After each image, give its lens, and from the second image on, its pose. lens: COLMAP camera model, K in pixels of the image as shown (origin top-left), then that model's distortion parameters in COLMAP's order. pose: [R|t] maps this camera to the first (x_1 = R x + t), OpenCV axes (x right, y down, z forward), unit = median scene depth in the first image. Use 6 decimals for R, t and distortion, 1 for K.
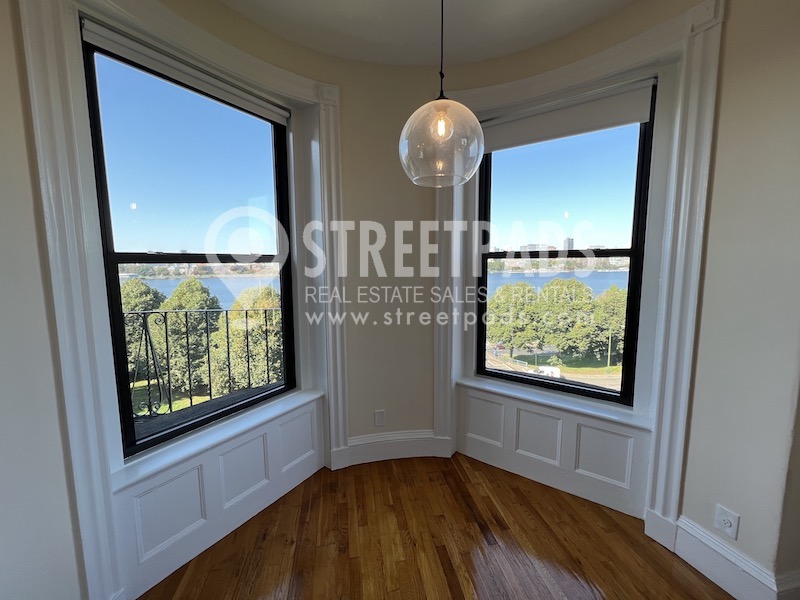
lens RADIAL K [[319.9, 0, 397.1], [0, 319.9, 297.7], [0, 0, 1]] dist [-0.000935, 0.000279]
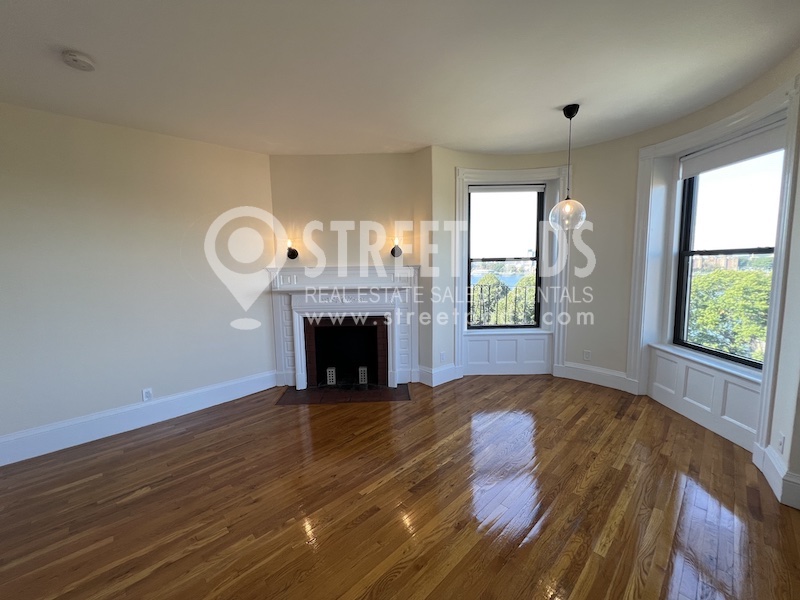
lens RADIAL K [[319.9, 0, 397.1], [0, 319.9, 297.7], [0, 0, 1]] dist [-0.000935, 0.000279]
pose [[0.562016, 0.082711, -0.822980, 0.808738], [-0.075975, 0.995944, 0.048211, 0.086043], [0.823629, 0.035431, 0.566021, -0.825783]]
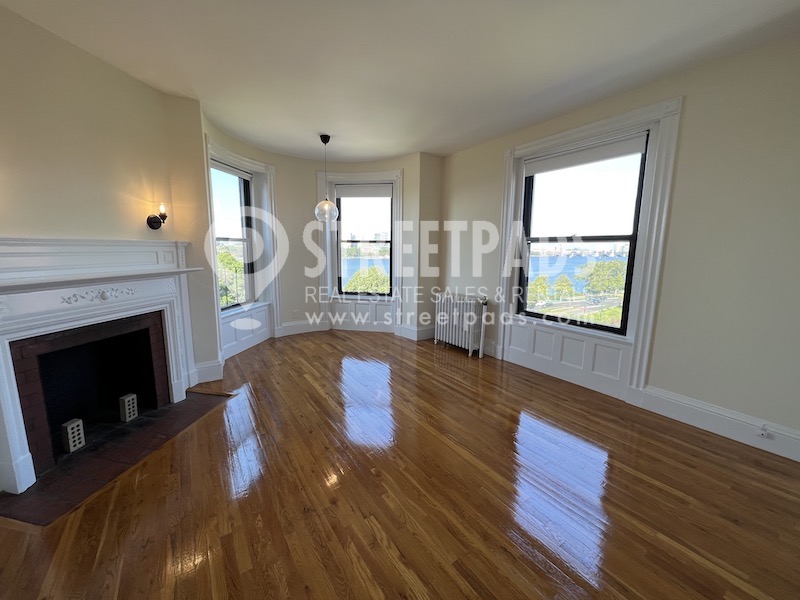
lens RADIAL K [[319.9, 0, 397.1], [0, 319.9, 297.7], [0, 0, 1]] dist [-0.000935, 0.000279]
pose [[0.906612, -0.046317, 0.419415, -0.384073], [0.027630, 0.998341, 0.050525, 0.189315], [-0.421059, -0.034218, 0.906387, -1.456457]]
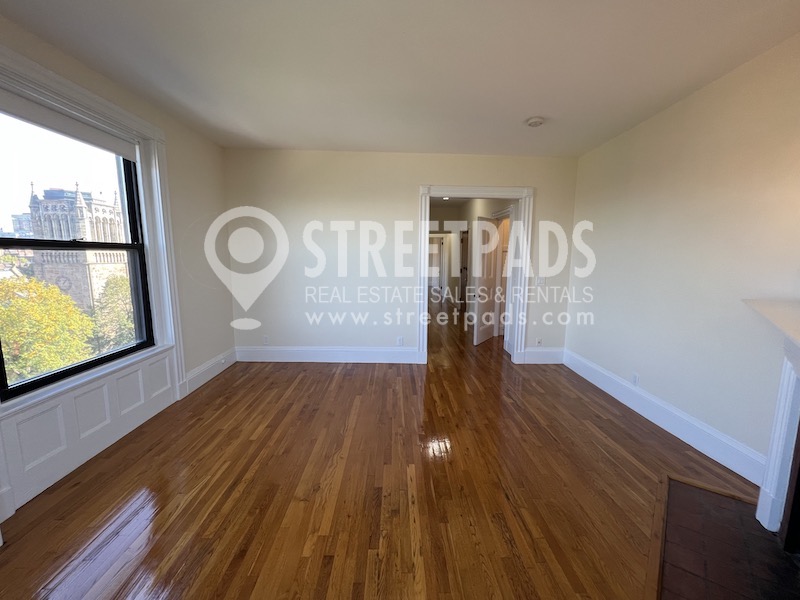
lens RADIAL K [[319.9, 0, 397.1], [0, 319.9, 297.7], [0, 0, 1]] dist [-0.000935, 0.000279]
pose [[-0.988936, -0.013353, 0.147742, -0.136517], [0.022060, 0.971629, 0.235479, -0.060679], [-0.146694, 0.236133, -0.960584, 0.599107]]
